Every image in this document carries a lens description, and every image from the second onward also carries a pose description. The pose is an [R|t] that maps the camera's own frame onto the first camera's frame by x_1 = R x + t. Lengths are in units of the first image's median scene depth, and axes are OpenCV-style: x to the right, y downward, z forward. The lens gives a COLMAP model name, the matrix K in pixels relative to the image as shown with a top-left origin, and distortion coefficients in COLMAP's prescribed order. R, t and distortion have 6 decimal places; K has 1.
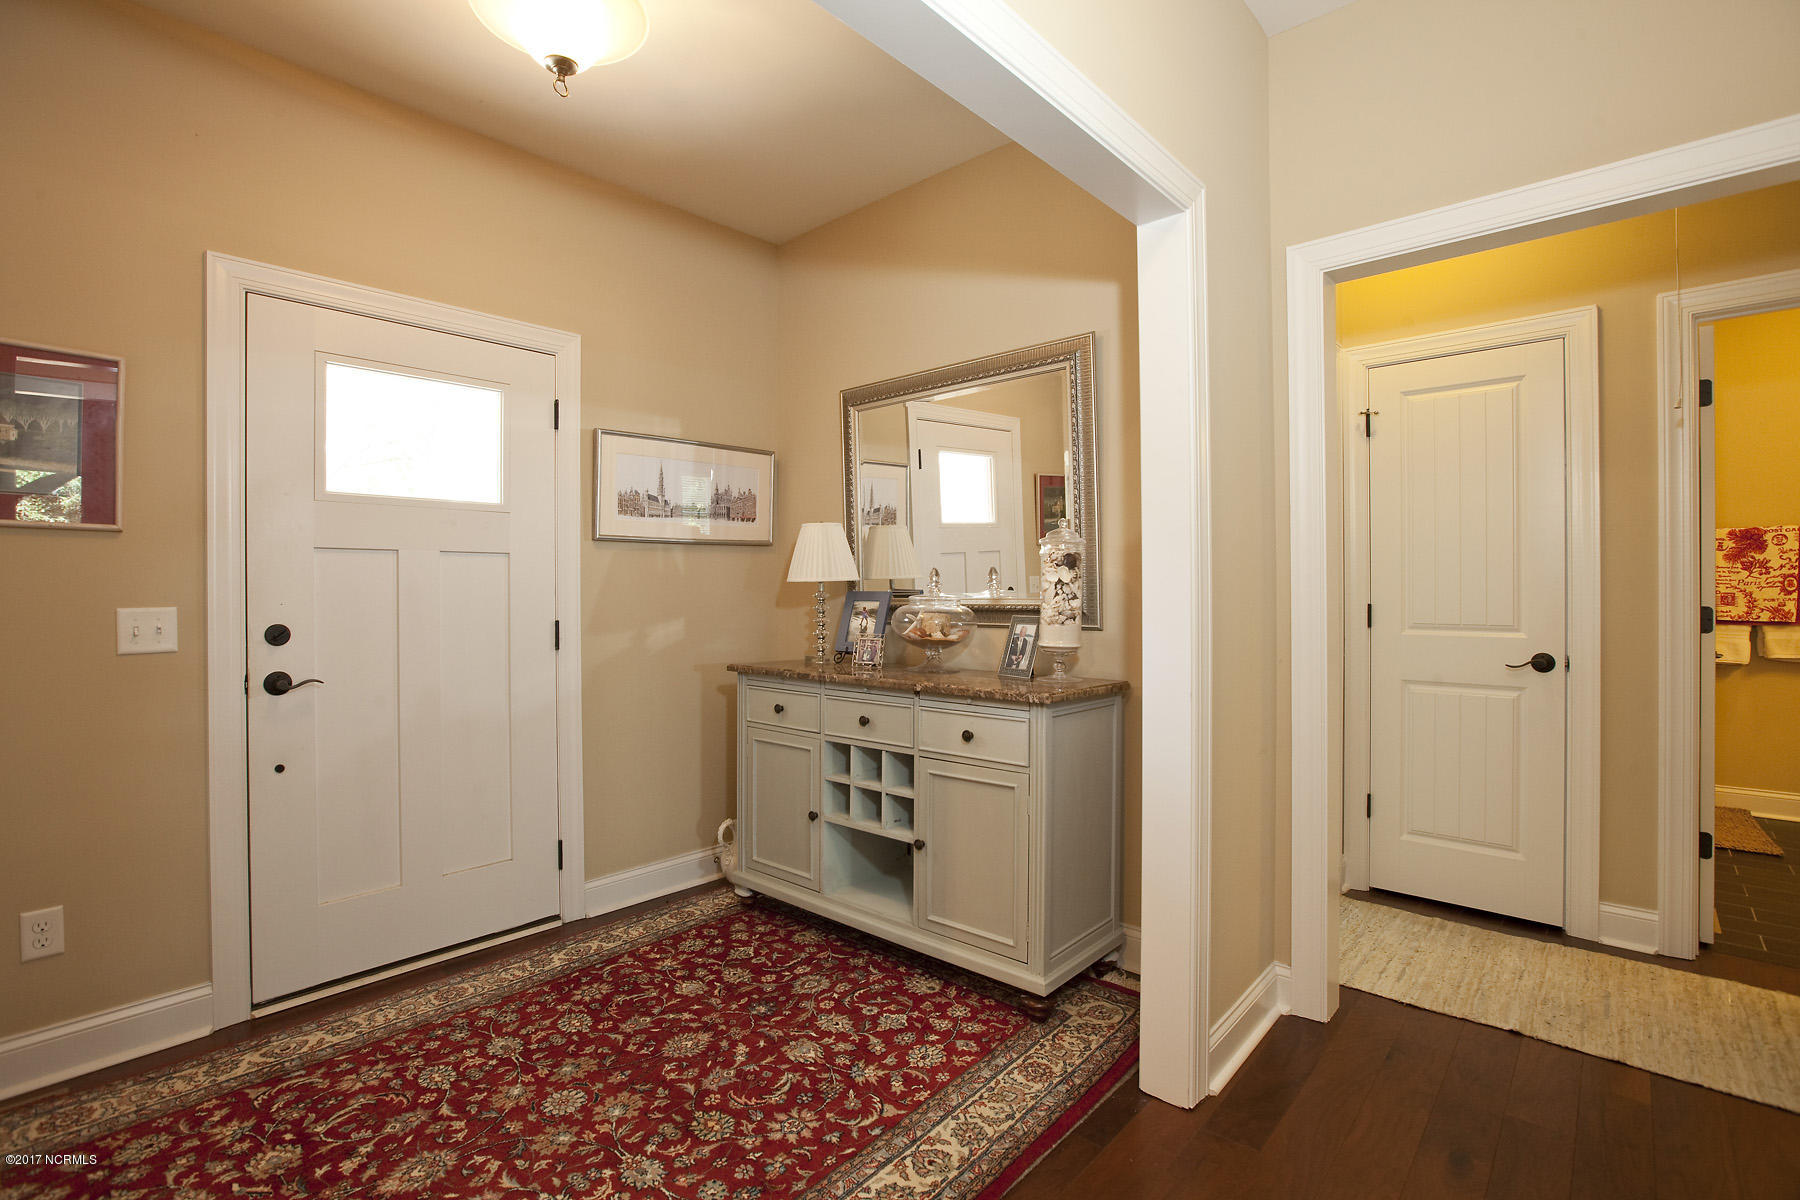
lens RADIAL K [[825.5, 0, 887.9], [0, 825.5, 589.3], [0, 0, 1]] dist [-0.034590, 0.009786]
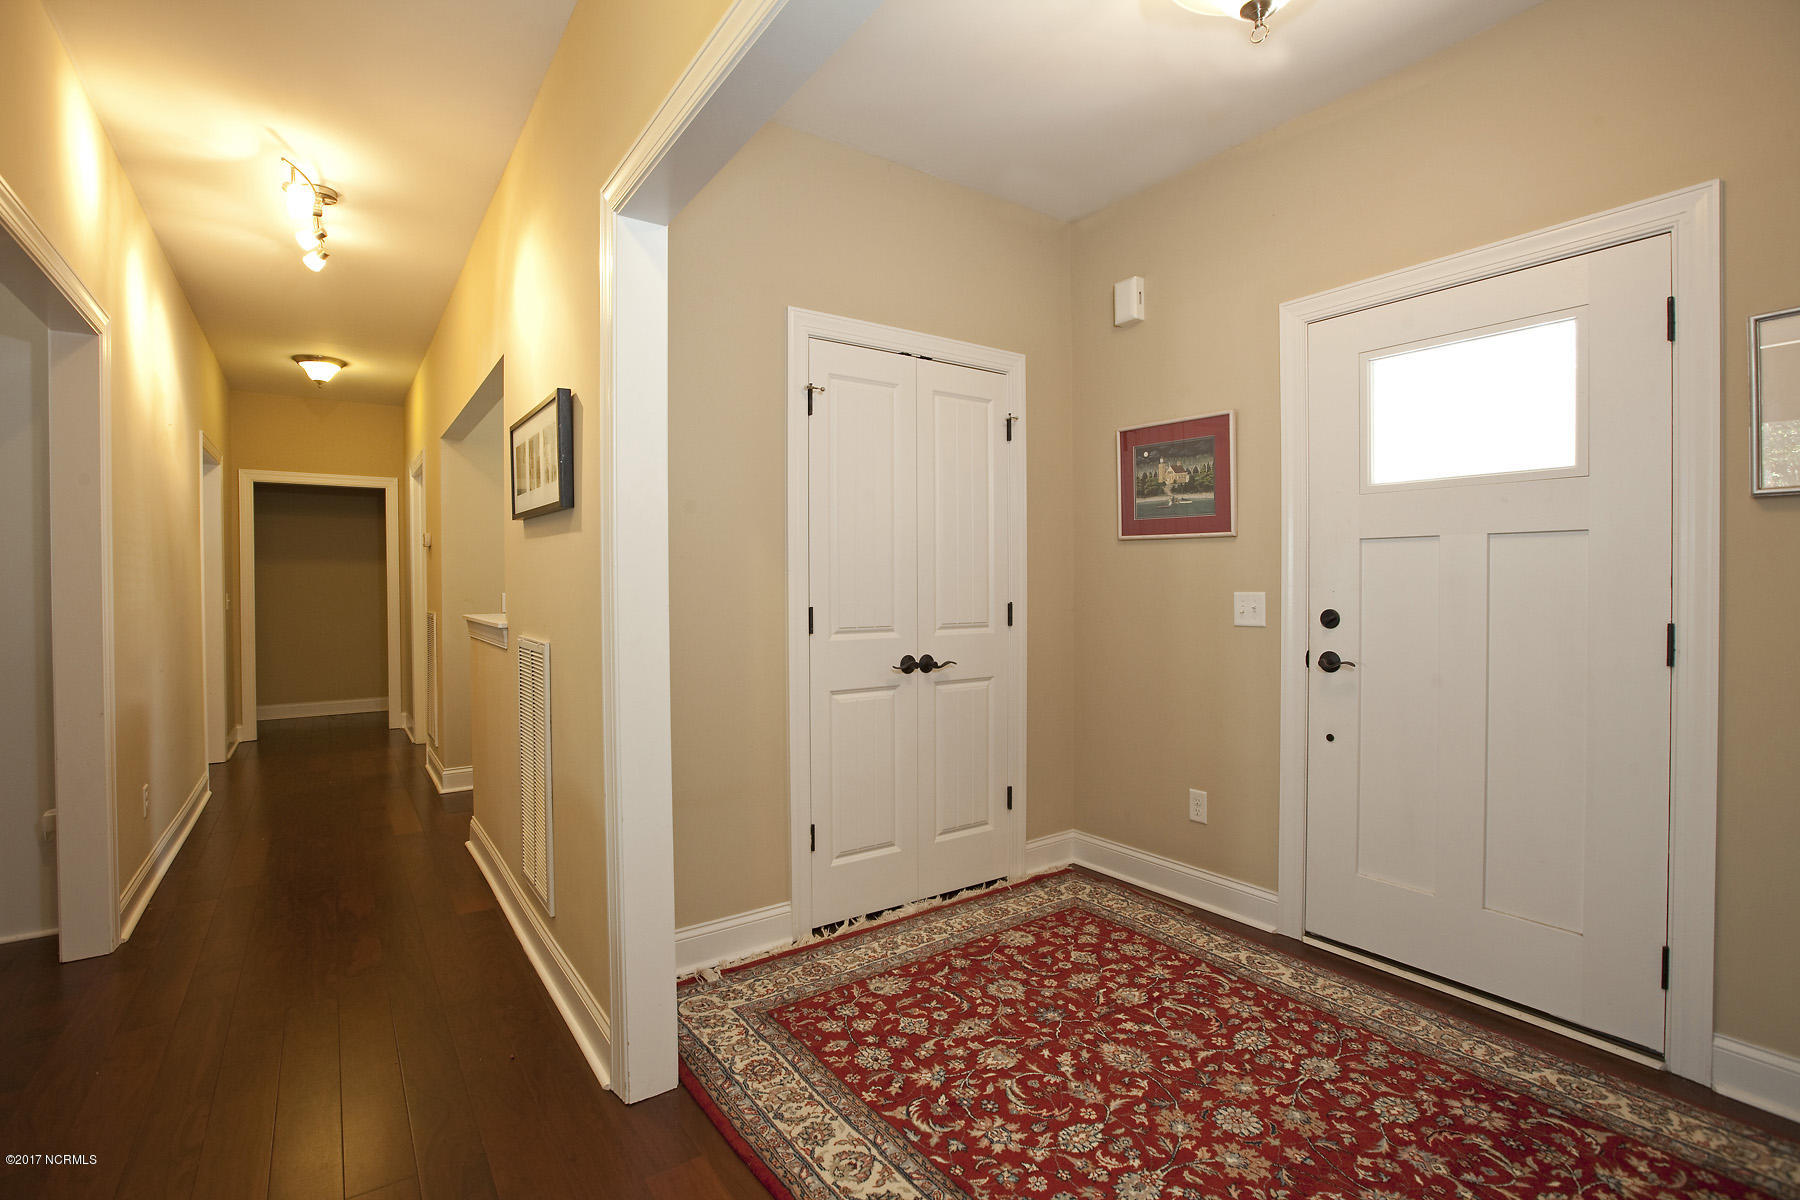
lens RADIAL K [[825.5, 0, 895.7], [0, 825.5, 593.9], [0, 0, 1]] dist [-0.034590, 0.009786]
pose [[-0.212709, 0.019619, -0.976919, 0.522861], [0.004322, 0.999808, 0.019137, -0.002693], [0.977106, -0.000151, -0.212753, 0.708085]]
